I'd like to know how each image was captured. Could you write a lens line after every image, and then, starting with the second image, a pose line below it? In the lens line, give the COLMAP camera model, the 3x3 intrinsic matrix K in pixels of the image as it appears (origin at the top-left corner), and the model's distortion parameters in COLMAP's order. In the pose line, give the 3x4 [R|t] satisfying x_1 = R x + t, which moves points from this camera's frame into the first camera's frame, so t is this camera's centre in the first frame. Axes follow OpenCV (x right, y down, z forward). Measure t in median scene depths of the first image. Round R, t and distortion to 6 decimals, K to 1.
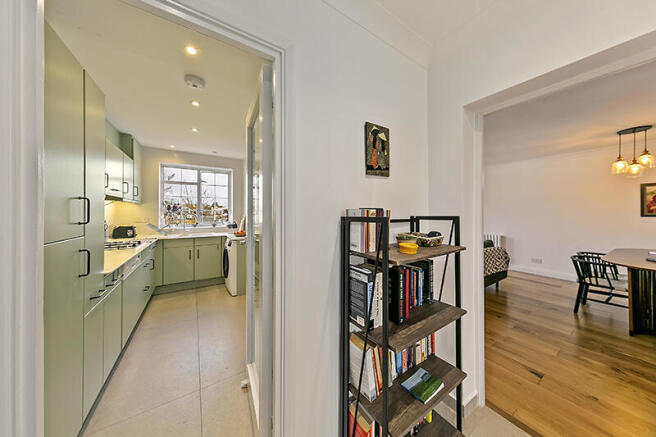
lens RADIAL K [[205.0, 0, 332.9], [0, 205.0, 212.1], [0, 0, 1]] dist [0.000422, 0.000045]
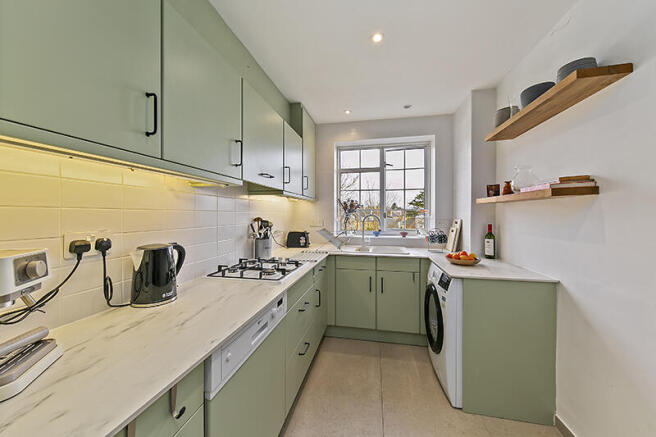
lens RADIAL K [[231.1, 0, 329.4], [0, 231.1, 215.5], [0, 0, 1]] dist [-0.001605, -0.000020]
pose [[0.702351, 0.000241, -0.711831, -0.303771], [0.003303, 0.999988, 0.003598, 0.006985], [0.711824, -0.004878, 0.702341, 0.445553]]
